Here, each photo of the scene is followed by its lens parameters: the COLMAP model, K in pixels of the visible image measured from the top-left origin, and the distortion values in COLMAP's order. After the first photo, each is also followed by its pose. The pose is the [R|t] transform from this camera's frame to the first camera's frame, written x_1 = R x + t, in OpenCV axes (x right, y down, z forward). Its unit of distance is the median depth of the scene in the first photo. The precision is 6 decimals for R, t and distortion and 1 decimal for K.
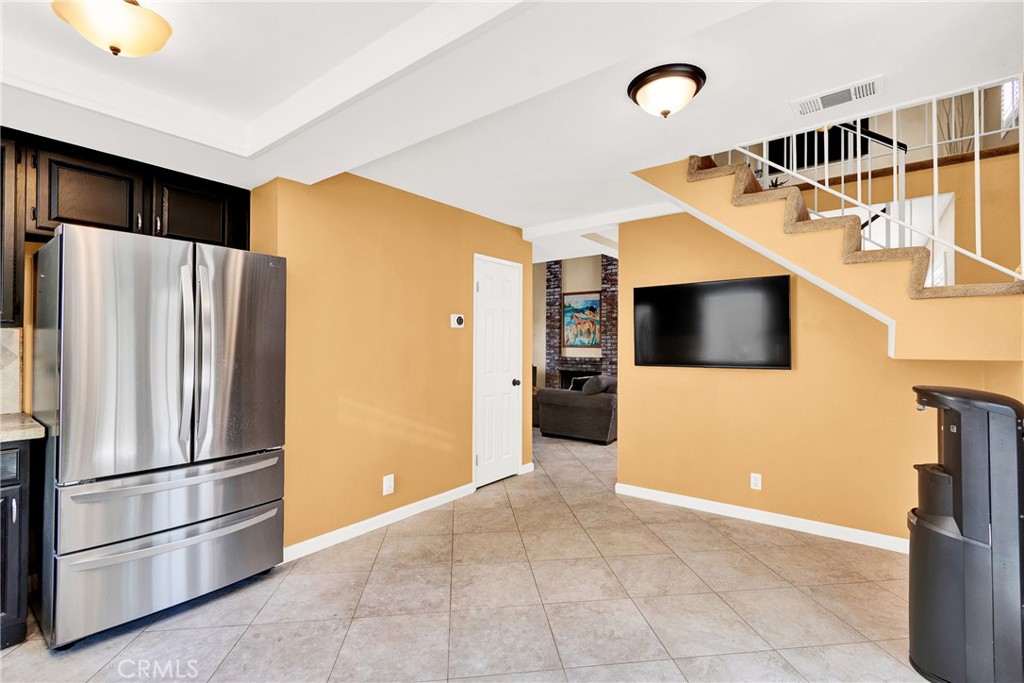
lens RADIAL K [[456.7, 0, 516.0], [0, 456.7, 338.6], [0, 0, 1]] dist [0.000752, -0.000102]
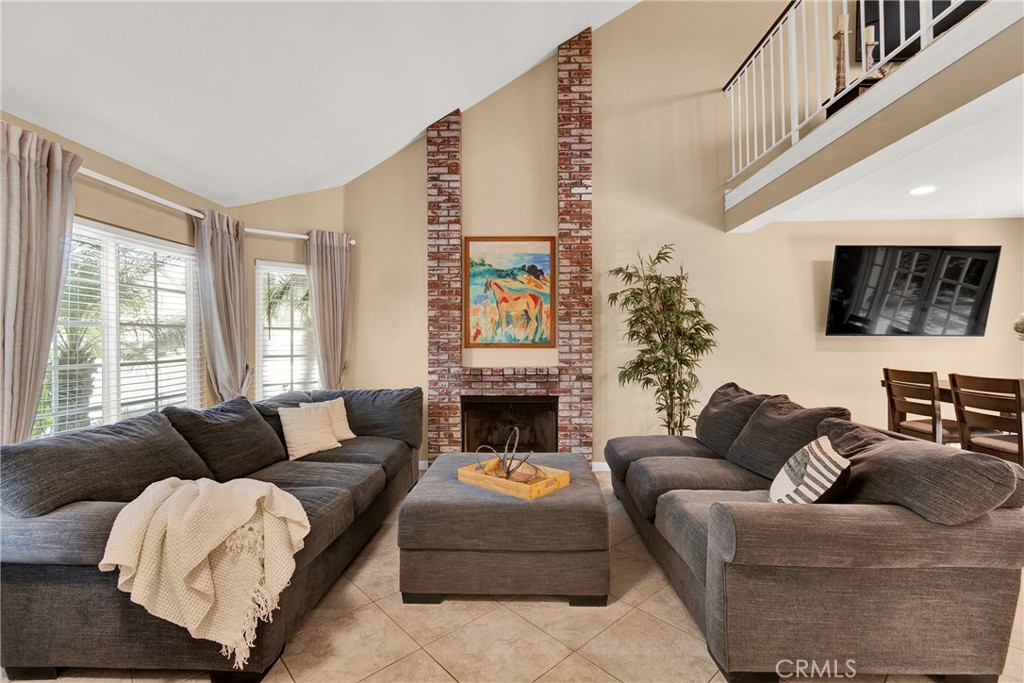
lens RADIAL K [[456.7, 0, 516.0], [0, 456.7, 338.6], [0, 0, 1]] dist [0.000752, -0.000102]
pose [[0.812776, -0.003468, 0.582566, -0.145731], [-0.001192, 0.999970, 0.007616, 0.005717], [-0.582575, -0.006885, 0.812748, 0.614715]]
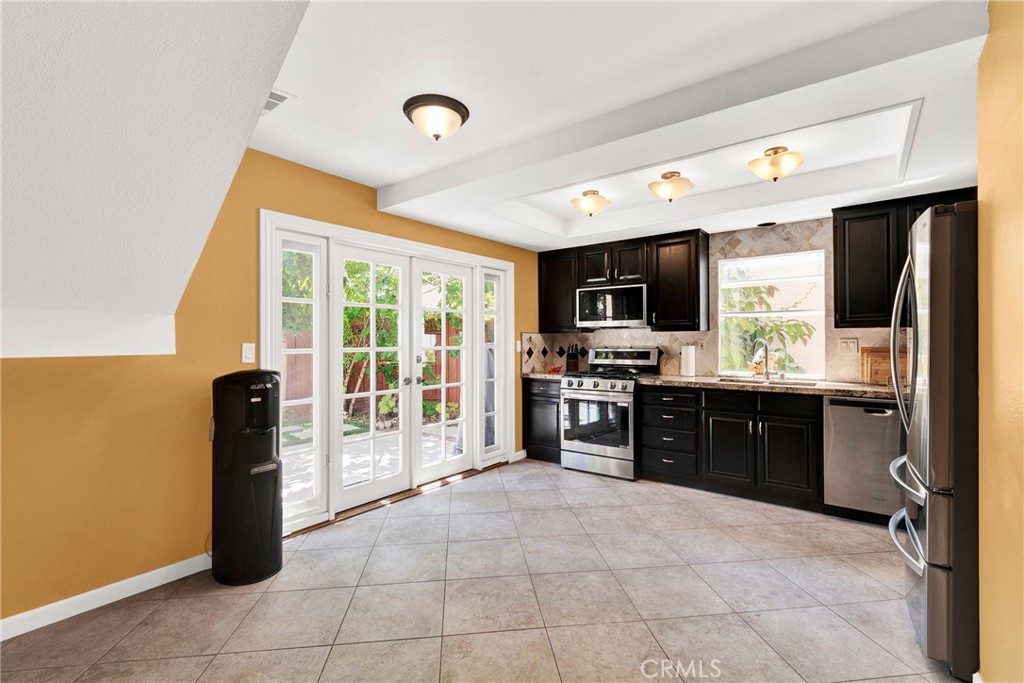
lens RADIAL K [[456.7, 0, 516.0], [0, 456.7, 338.6], [0, 0, 1]] dist [0.000752, -0.000102]
pose [[-0.999993, 0.001340, -0.003479, 0.030224], [0.001392, 0.999888, -0.014883, 0.006910], [0.003459, -0.014888, -0.999883, 0.484599]]
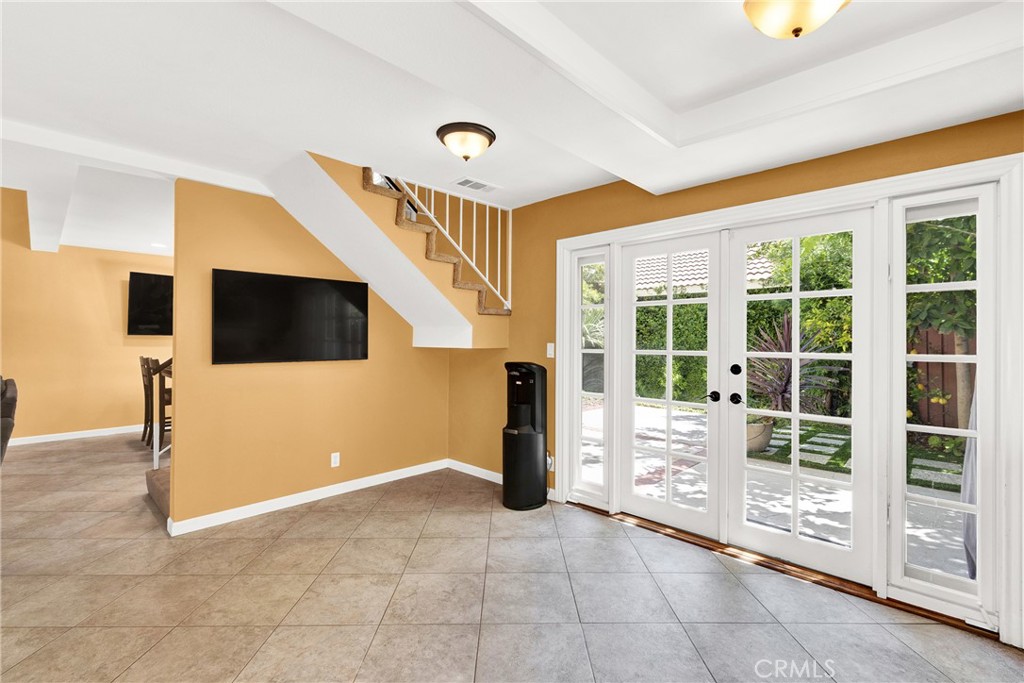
lens RADIAL K [[456.7, 0, 516.0], [0, 456.7, 338.6], [0, 0, 1]] dist [0.000752, -0.000102]
pose [[0.108762, 0.003090, 0.994063, -0.207957], [-0.016735, 0.999859, -0.001277, 0.002012], [-0.993927, -0.016496, 0.108799, 0.162596]]
